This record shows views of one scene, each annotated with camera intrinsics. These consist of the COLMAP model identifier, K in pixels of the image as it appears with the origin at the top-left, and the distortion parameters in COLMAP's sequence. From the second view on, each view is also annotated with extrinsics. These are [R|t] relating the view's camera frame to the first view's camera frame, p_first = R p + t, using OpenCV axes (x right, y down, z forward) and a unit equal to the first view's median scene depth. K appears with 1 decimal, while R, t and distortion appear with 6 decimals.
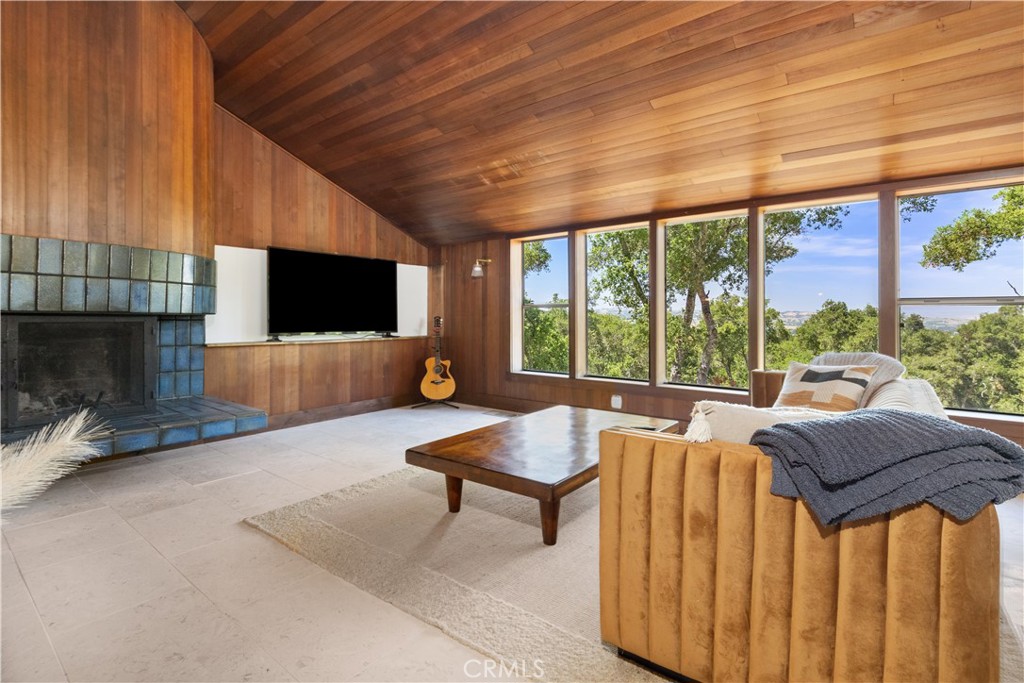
lens RADIAL K [[470.4, 0, 514.7], [0, 470.4, 319.2], [0, 0, 1]] dist [-0.002438, -0.000339]
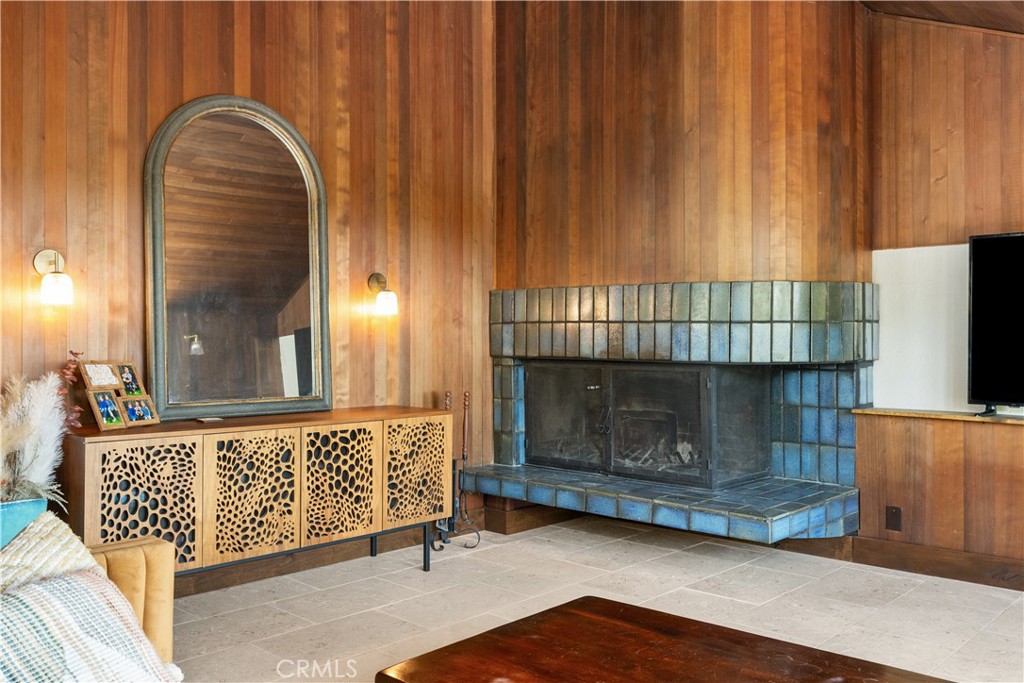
lens RADIAL K [[914.6, 0, 511.9], [0, 914.6, 338.1], [0, 0, 1]] dist [0.014452, 0.000227]
pose [[-0.073043, 0.004511, -0.997319, 0.656626], [-0.006248, 0.999968, 0.004980, -0.048441], [0.997309, 0.006595, -0.073013, 0.649872]]
